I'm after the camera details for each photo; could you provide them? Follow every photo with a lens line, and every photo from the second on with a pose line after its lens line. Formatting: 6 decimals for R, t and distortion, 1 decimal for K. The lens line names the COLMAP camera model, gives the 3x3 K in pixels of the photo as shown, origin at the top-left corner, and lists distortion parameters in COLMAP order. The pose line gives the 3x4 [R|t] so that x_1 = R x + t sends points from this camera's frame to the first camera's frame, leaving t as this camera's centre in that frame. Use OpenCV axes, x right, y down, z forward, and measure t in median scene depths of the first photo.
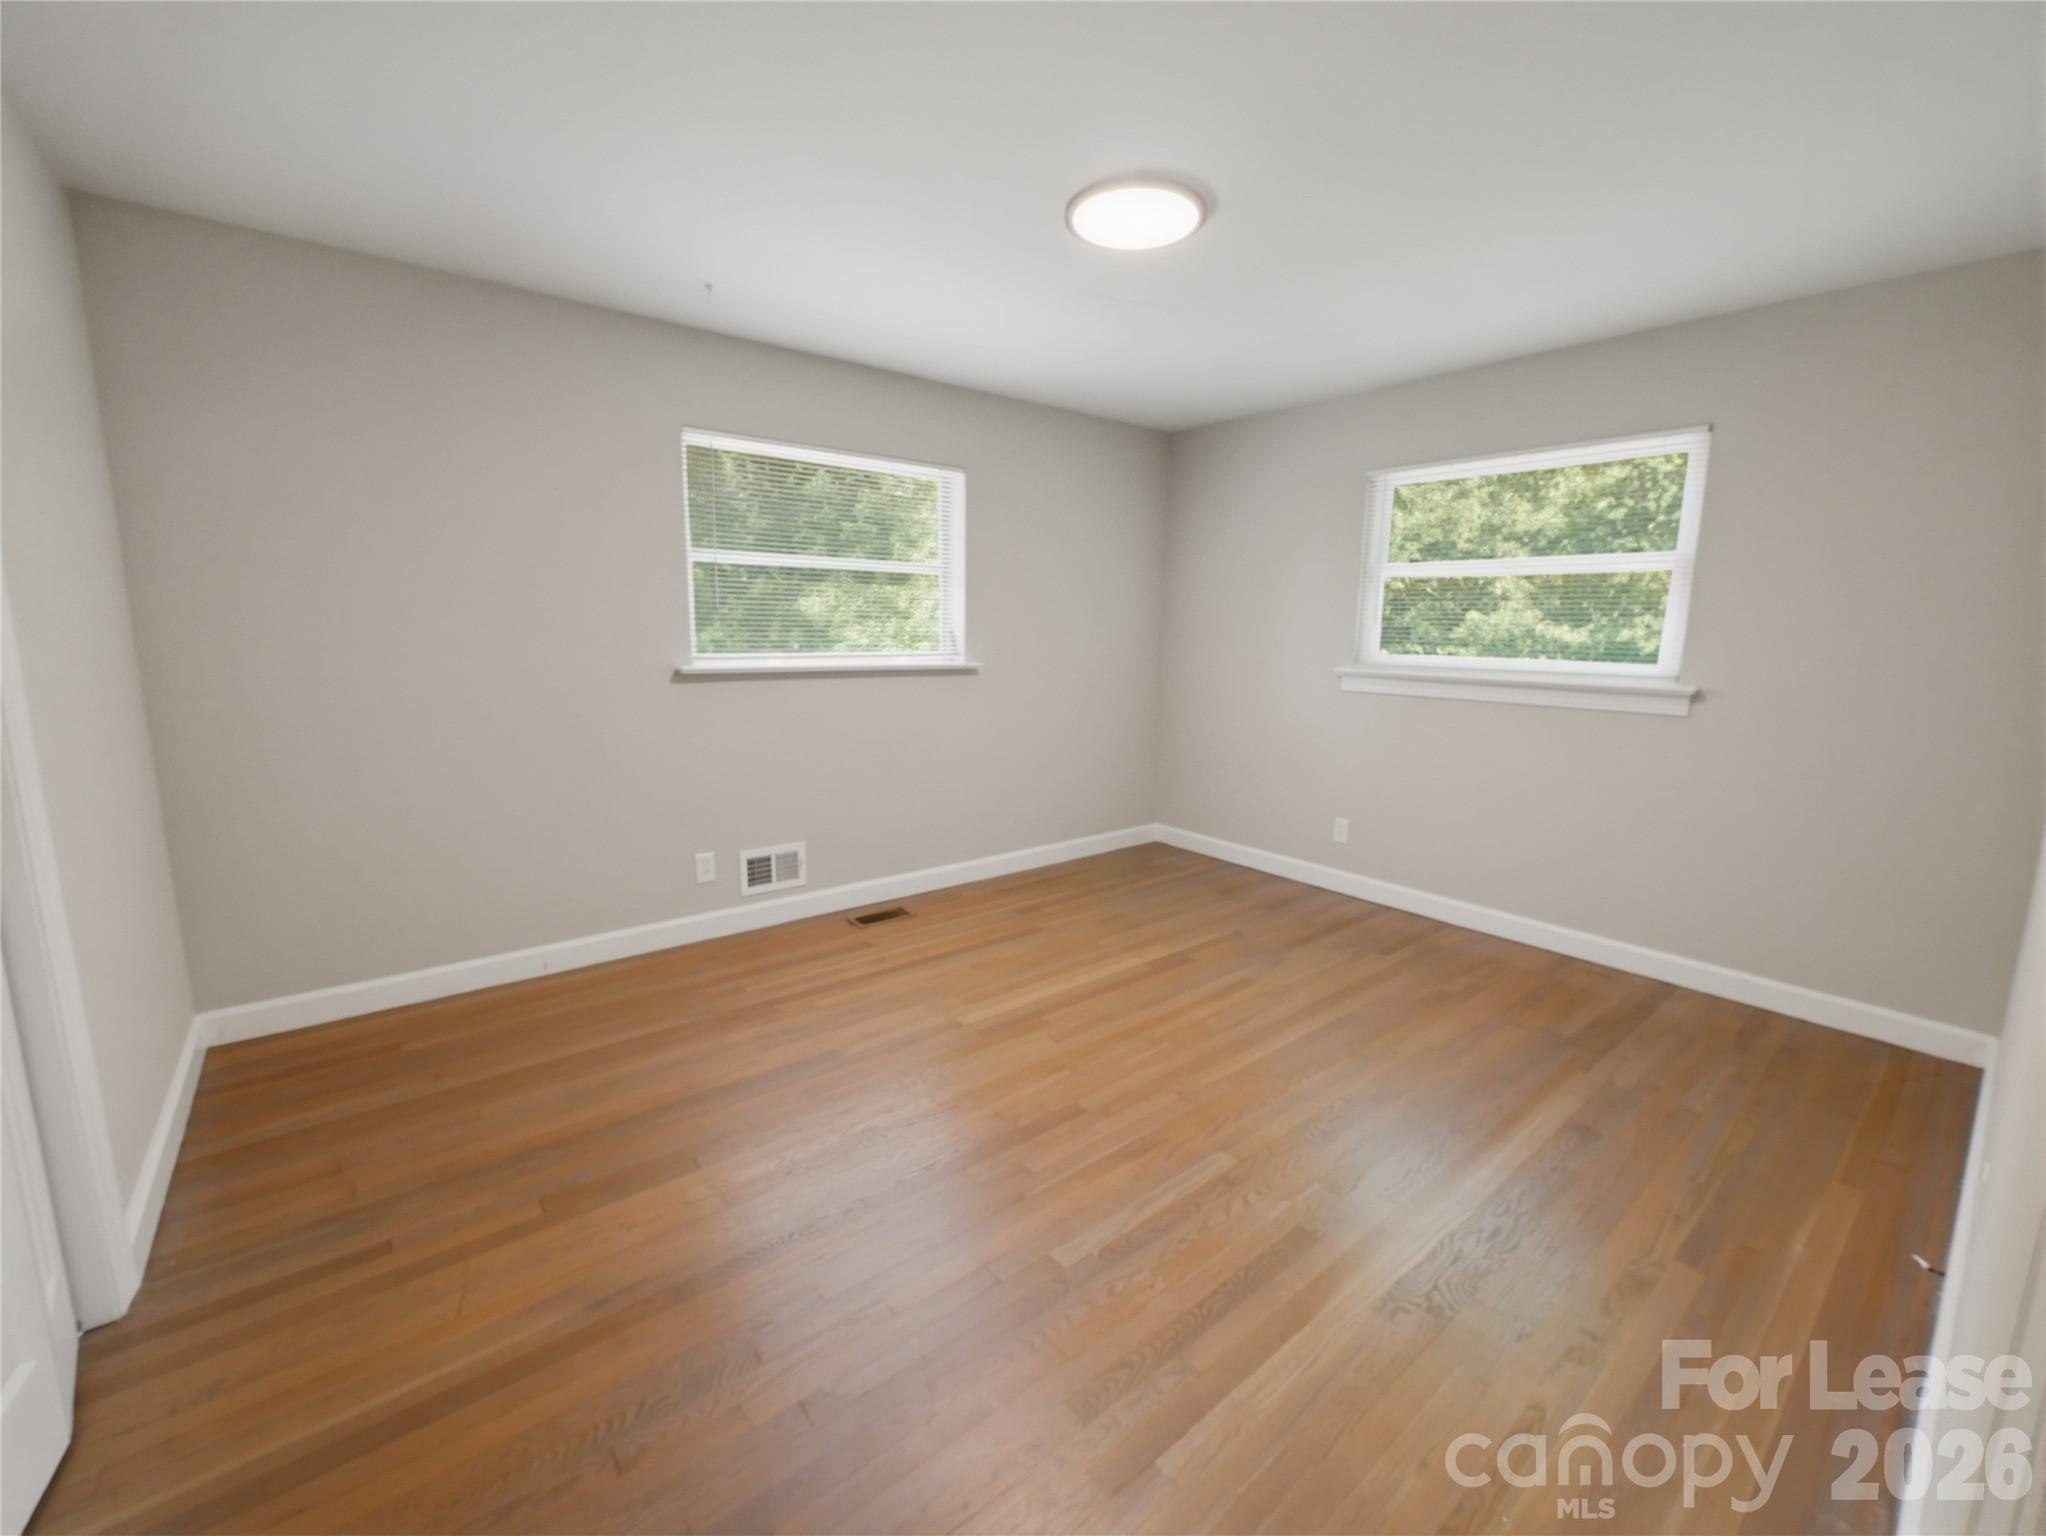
lens RADIAL K [[838.6, 0, 1029.8], [0, 838.6, 763.1], [0, 0, 1]] dist [-0.010937, 0.000950]
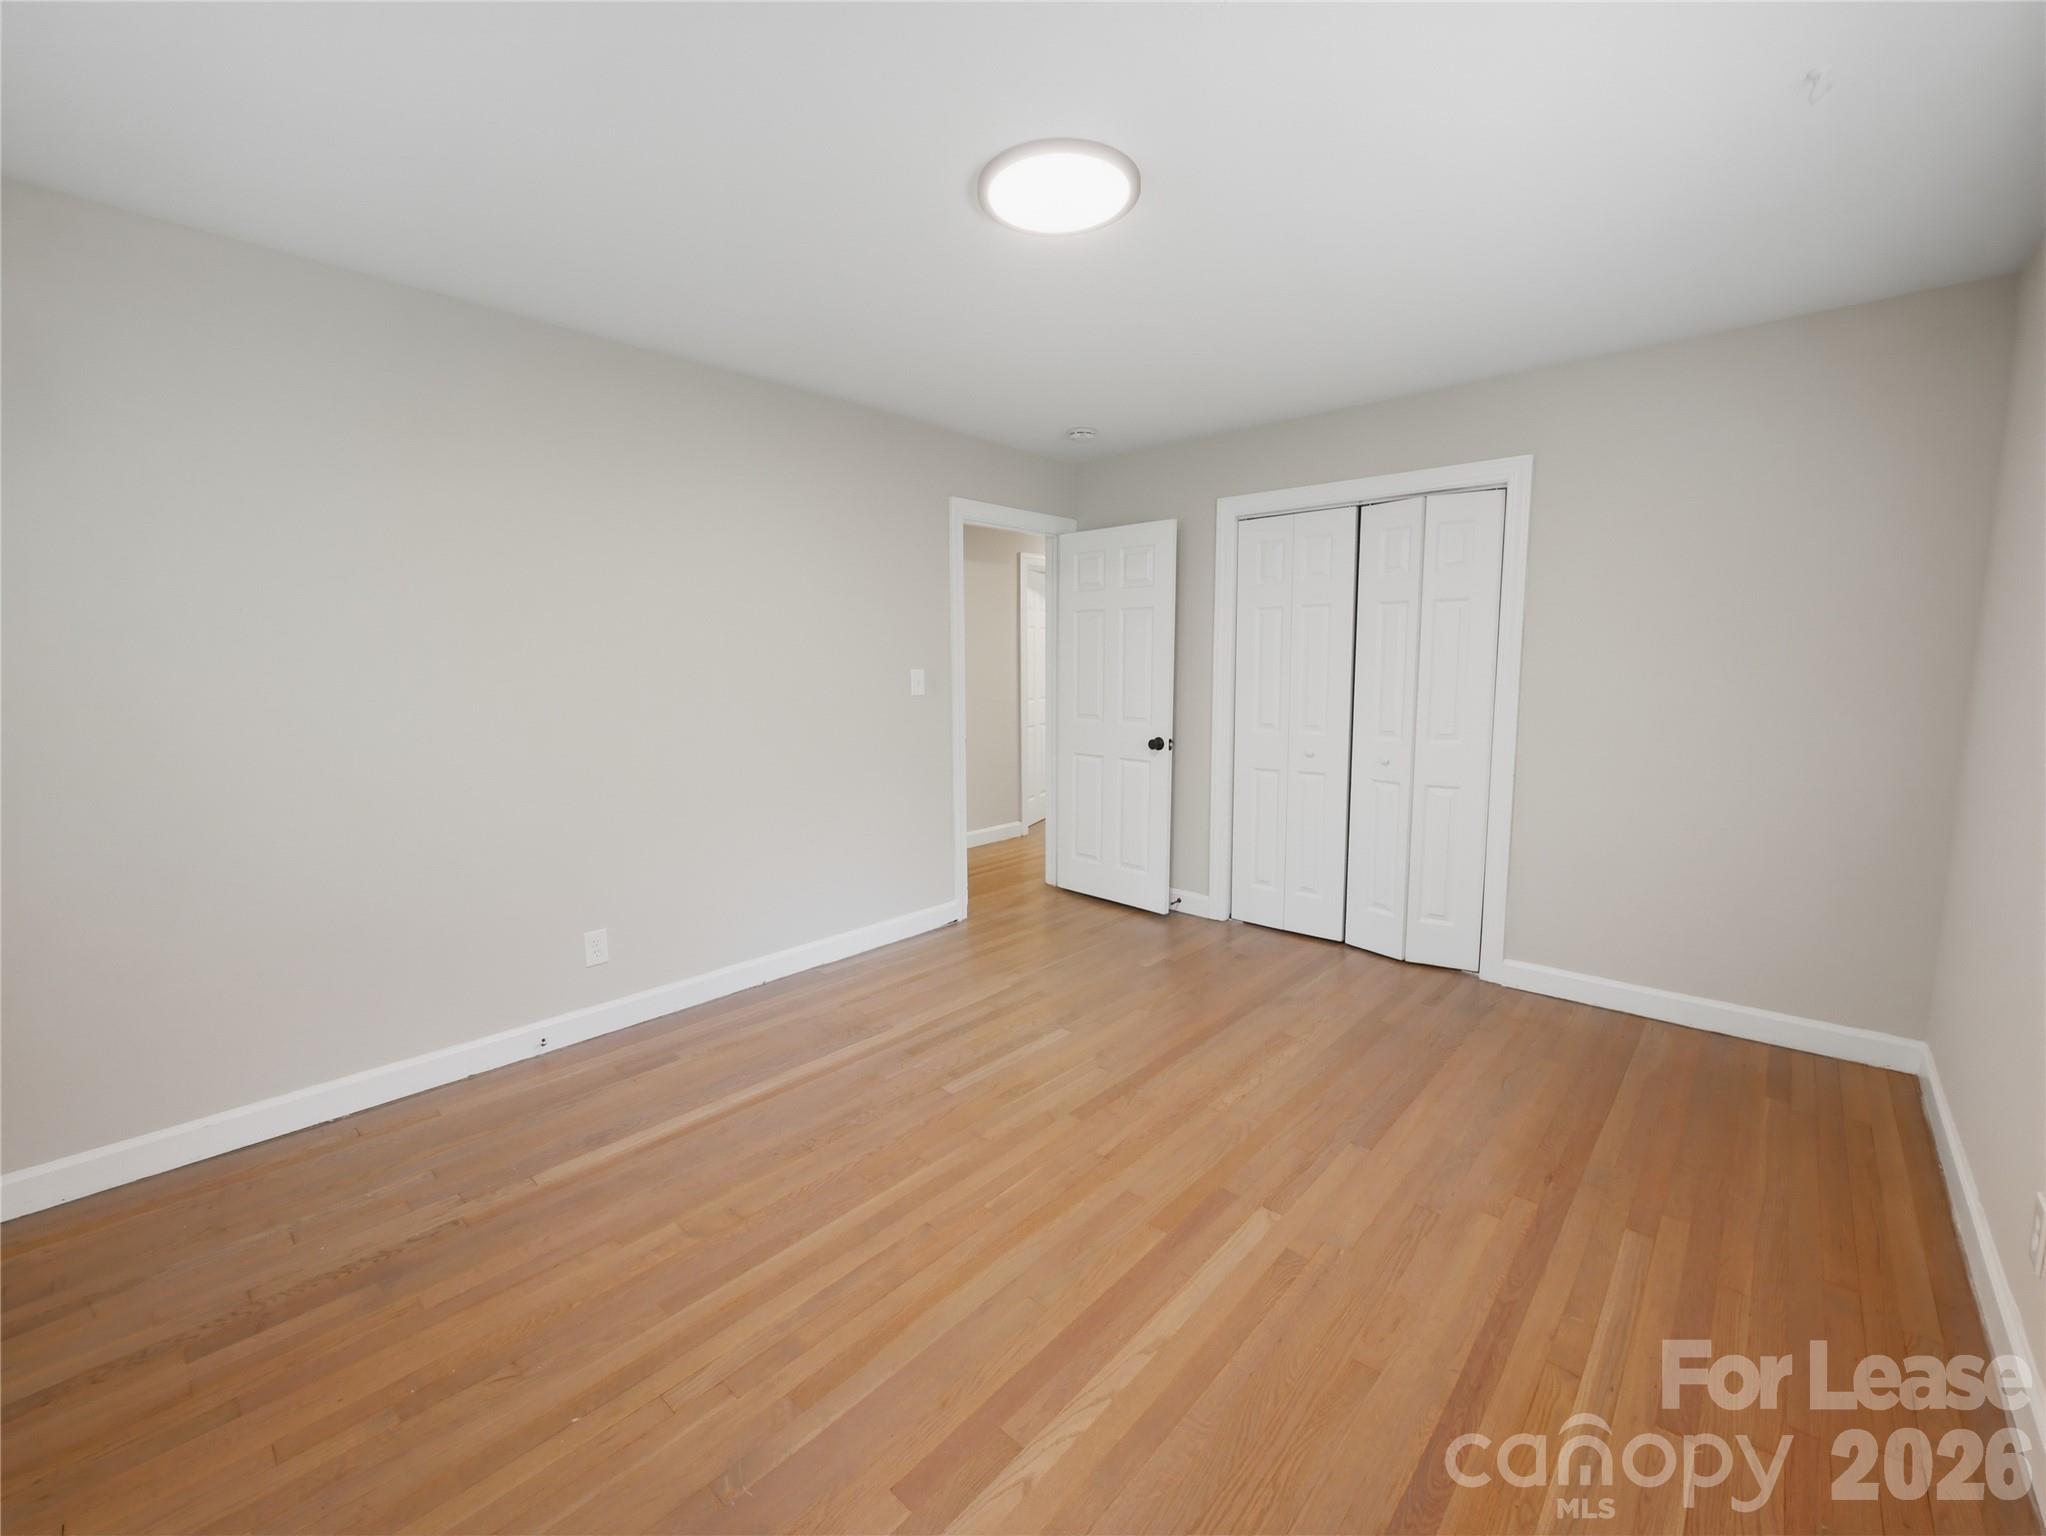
lens RADIAL K [[838.6, 0, 1029.8], [0, 838.6, 763.1], [0, 0, 1]] dist [-0.010937, 0.000950]
pose [[-0.988660, 0.013255, -0.149588, 0.249904], [-0.028909, 0.960669, 0.276186, -0.283496], [0.147366, 0.277378, -0.949392, 1.733984]]
